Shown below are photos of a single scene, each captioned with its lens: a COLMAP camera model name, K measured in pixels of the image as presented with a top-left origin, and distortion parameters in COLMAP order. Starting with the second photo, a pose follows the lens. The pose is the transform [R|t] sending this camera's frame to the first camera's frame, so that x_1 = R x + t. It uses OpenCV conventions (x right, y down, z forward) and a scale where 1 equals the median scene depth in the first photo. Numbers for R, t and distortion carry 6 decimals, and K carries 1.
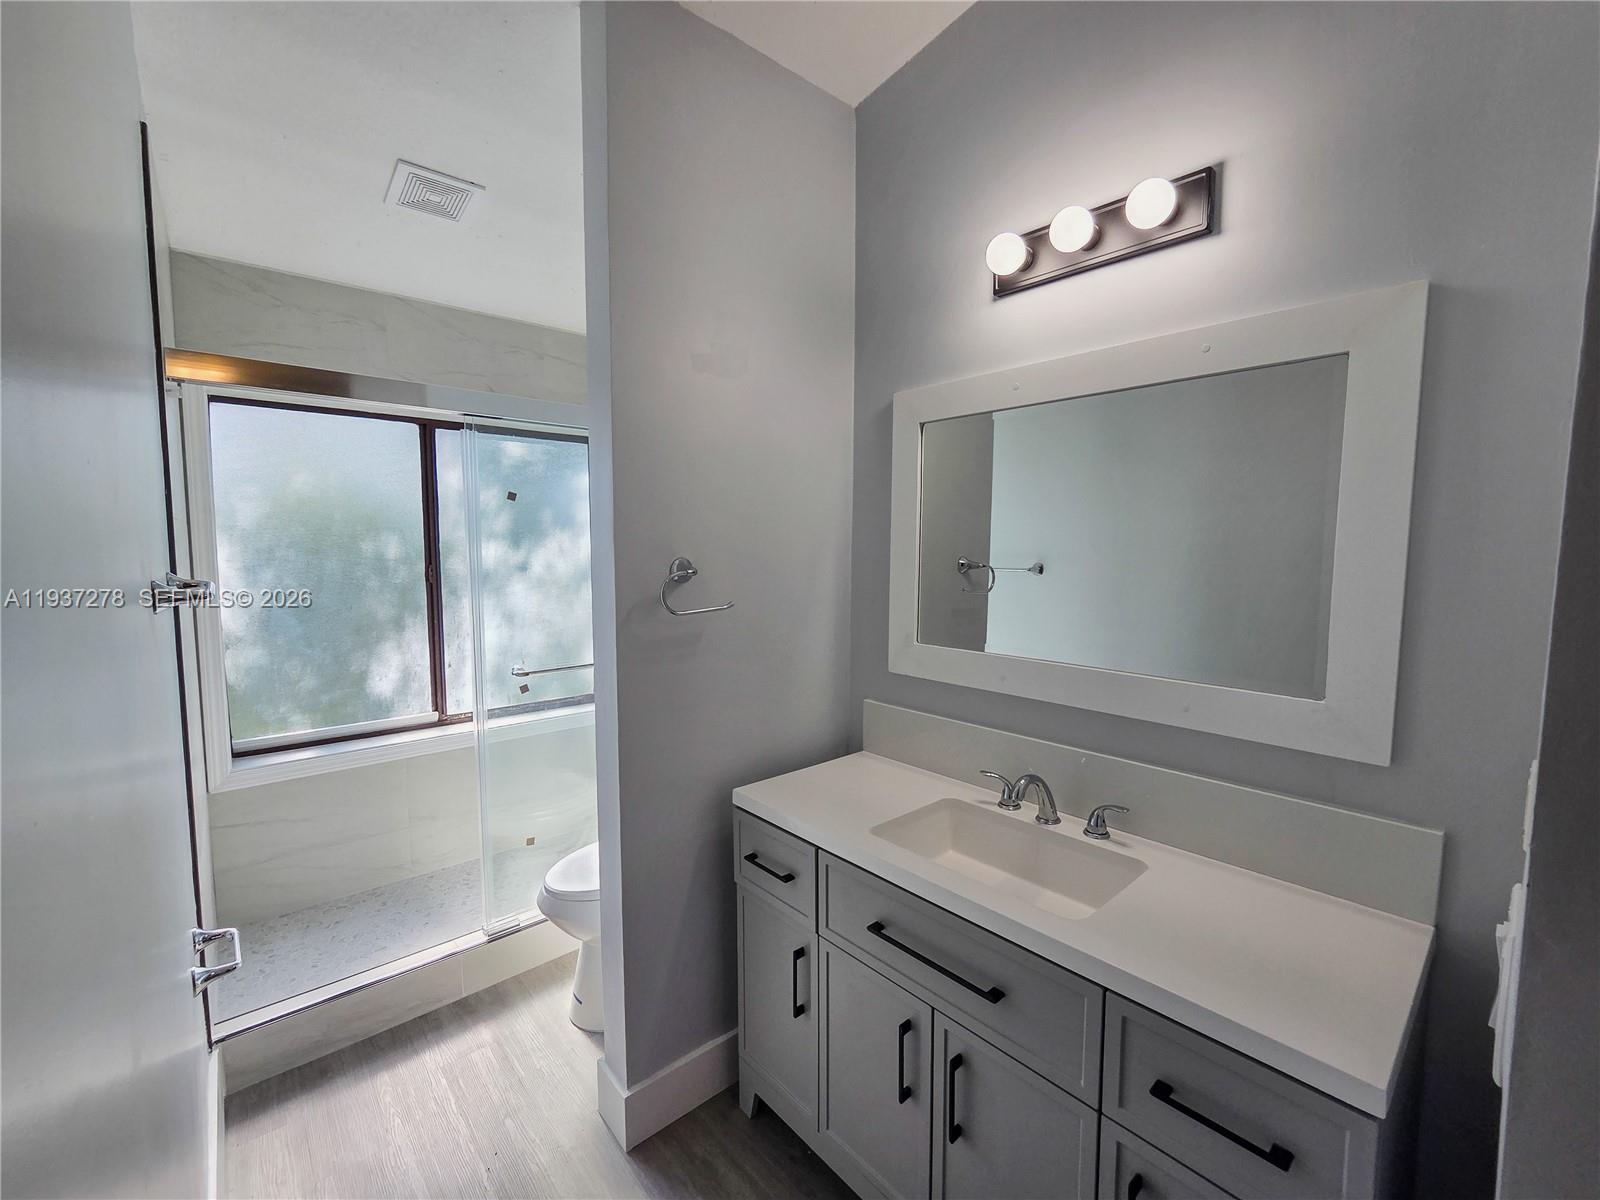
lens RADIAL K [[661.4, 0, 797.1], [0, 661.4, 596.8], [0, 0, 1]] dist [-0.006808, 0.001834]
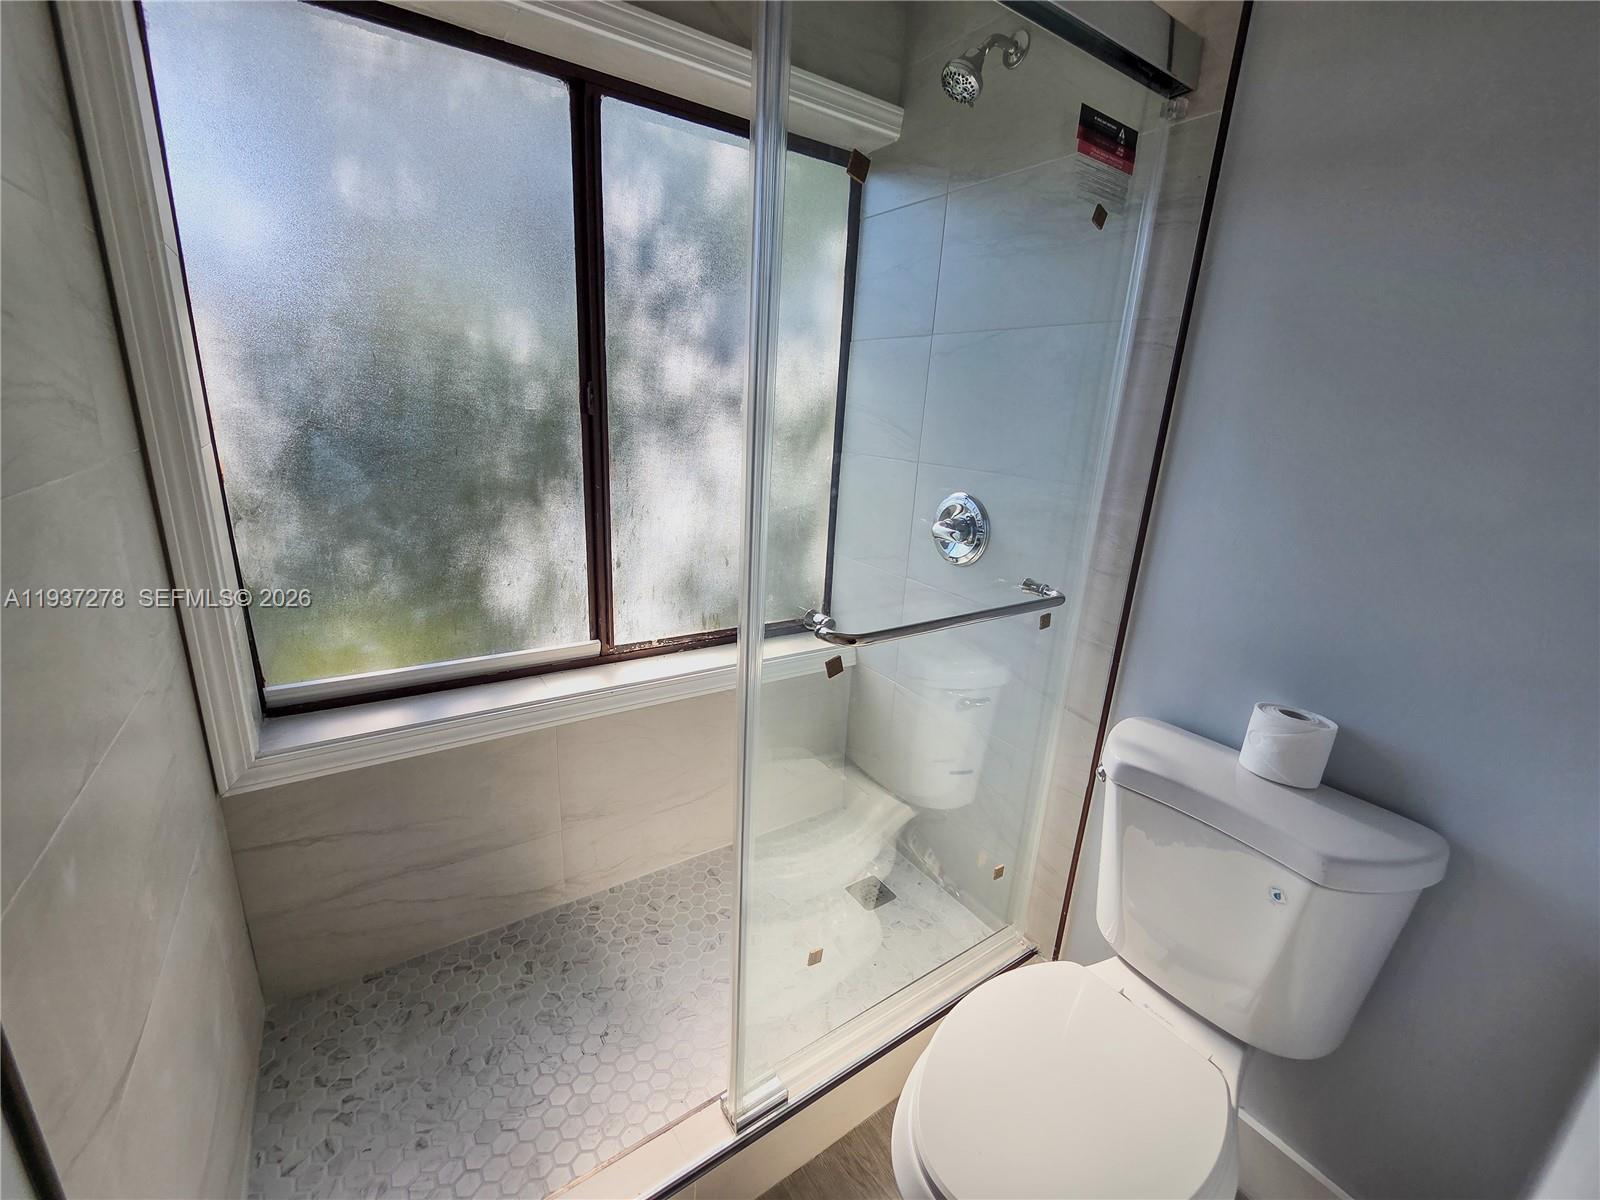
lens RADIAL K [[661.4, 0, 803.5], [0, 661.4, 596.9], [0, 0, 1]] dist [-0.006808, 0.001834]
pose [[0.991154, 0.083362, -0.103264, -0.316736], [-0.061361, 0.977793, 0.200387, 0.005762], [0.117676, -0.192278, 0.974260, 0.468096]]
